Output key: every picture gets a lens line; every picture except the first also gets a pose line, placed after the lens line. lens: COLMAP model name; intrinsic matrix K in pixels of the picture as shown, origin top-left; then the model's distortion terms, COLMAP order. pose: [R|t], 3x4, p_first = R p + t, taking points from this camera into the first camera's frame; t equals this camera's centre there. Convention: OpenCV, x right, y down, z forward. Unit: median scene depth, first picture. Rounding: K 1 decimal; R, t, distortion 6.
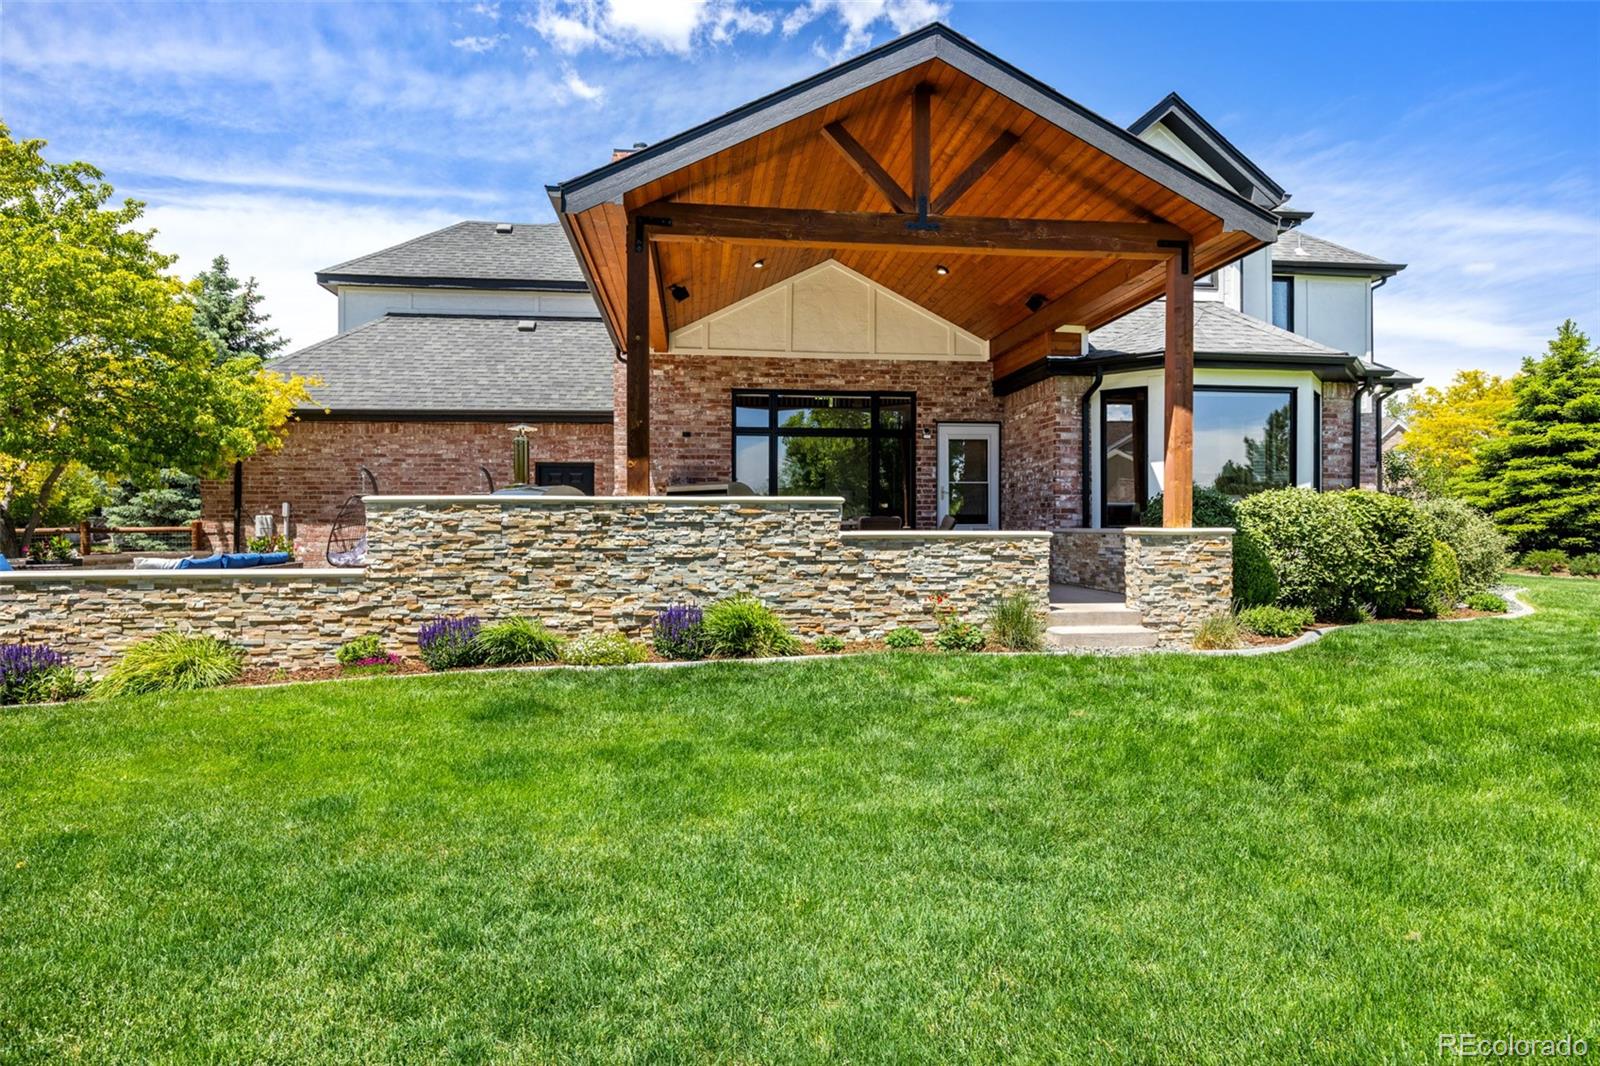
lens RADIAL K [[906.3, 0, 801.5], [0, 906.3, 530.9], [0, 0, 1]] dist [0.000137, 0.000139]
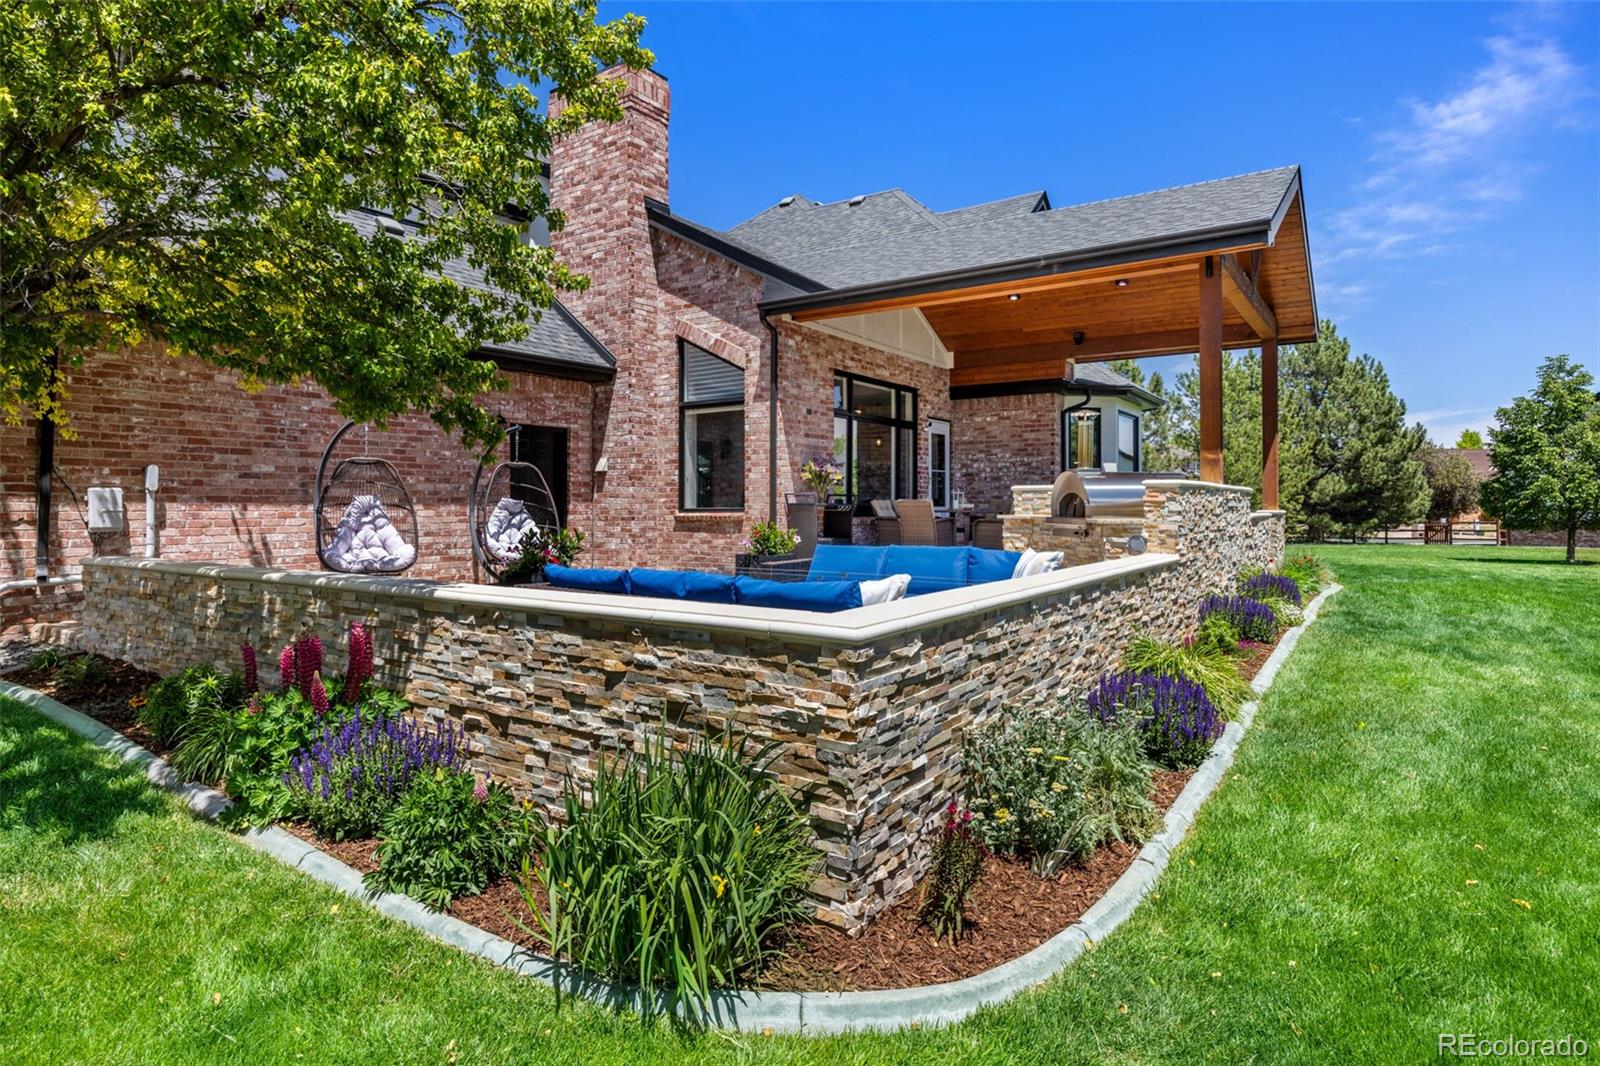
lens RADIAL K [[906.3, 0, 799.0], [0, 906.3, 524.7], [0, 0, 1]] dist [0.000137, 0.000139]
pose [[0.641450, -0.014343, 0.767031, -0.848573], [0.001815, 0.999851, 0.017179, -0.004209], [-0.767163, -0.009627, 0.641380, 0.391464]]
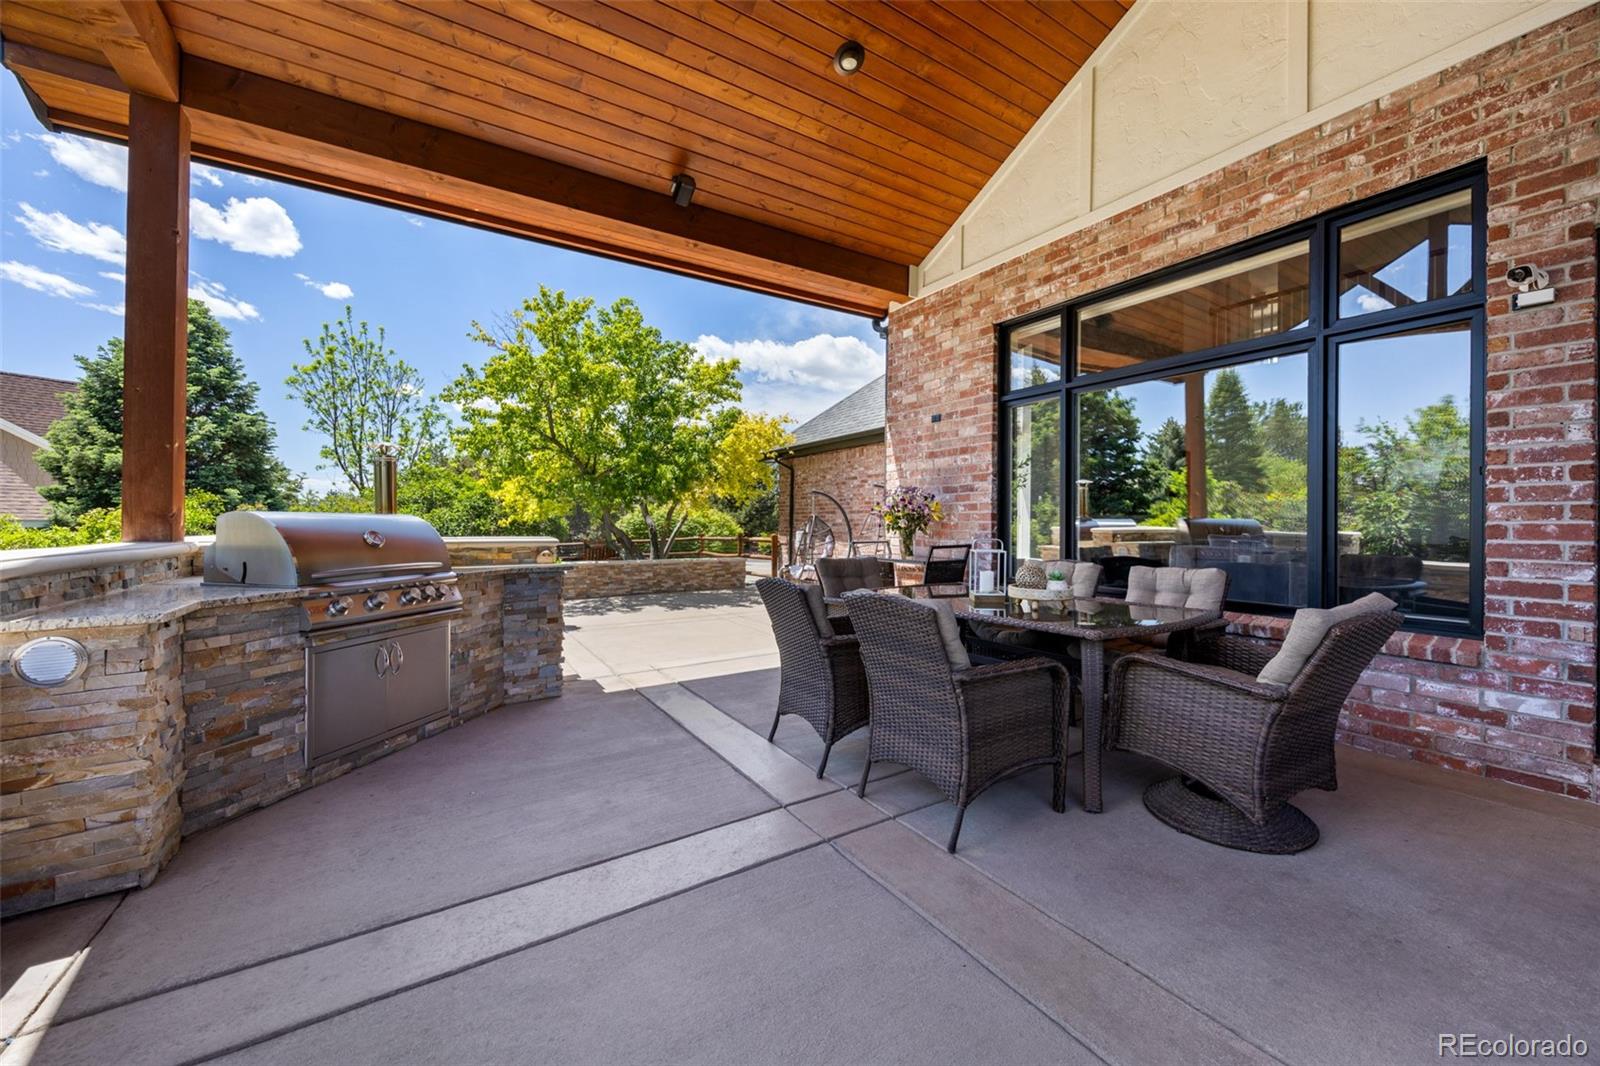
lens RADIAL K [[611.9, 0, 801.6], [0, 611.9, 526.0], [0, 0, 1]] dist [-0.004168, 0.000191]
pose [[0.432388, 0.009122, -0.901642, 0.212687], [-0.008643, 0.999945, 0.005972, -0.033080], [0.901646, 0.005211, 0.432443, 0.720058]]
